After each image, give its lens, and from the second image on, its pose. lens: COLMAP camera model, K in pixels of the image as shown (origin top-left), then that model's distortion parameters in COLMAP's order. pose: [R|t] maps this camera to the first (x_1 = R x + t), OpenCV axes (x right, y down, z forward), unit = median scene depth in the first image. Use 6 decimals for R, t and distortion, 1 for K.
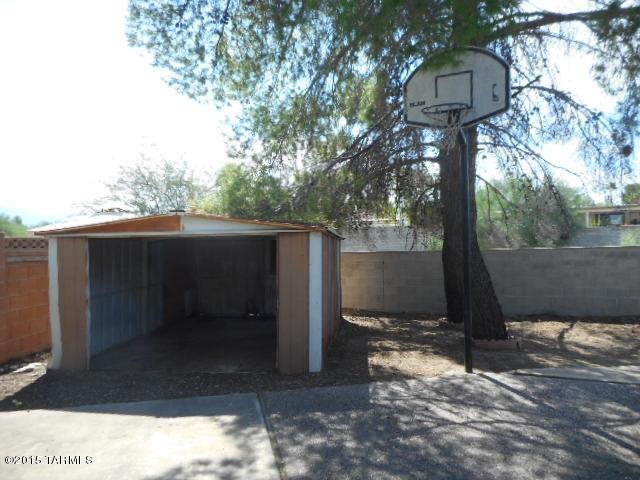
lens RADIAL K [[484.4, 0, 319.0], [0, 484.4, 240.1], [0, 0, 1]] dist [0.012130, -0.002960]
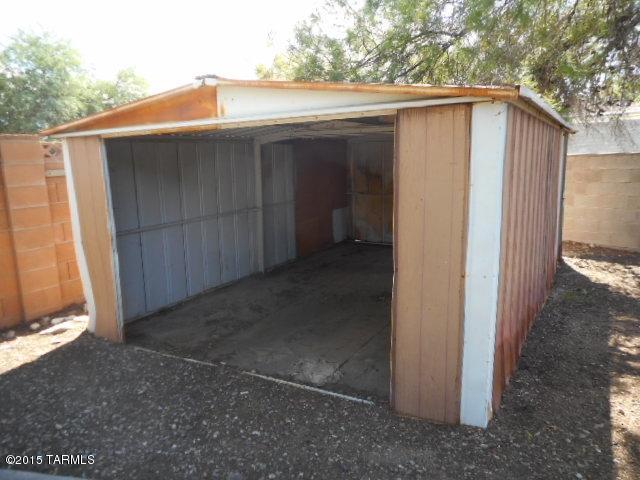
lens RADIAL K [[484.4, 0, 325.0], [0, 484.4, 245.8], [0, 0, 1]] dist [0.012130, -0.002960]
pose [[0.913129, 0.055612, -0.403860, 0.035832], [0.027688, 0.979904, 0.197536, 0.015757], [0.406730, -0.191558, 0.893239, 0.541285]]
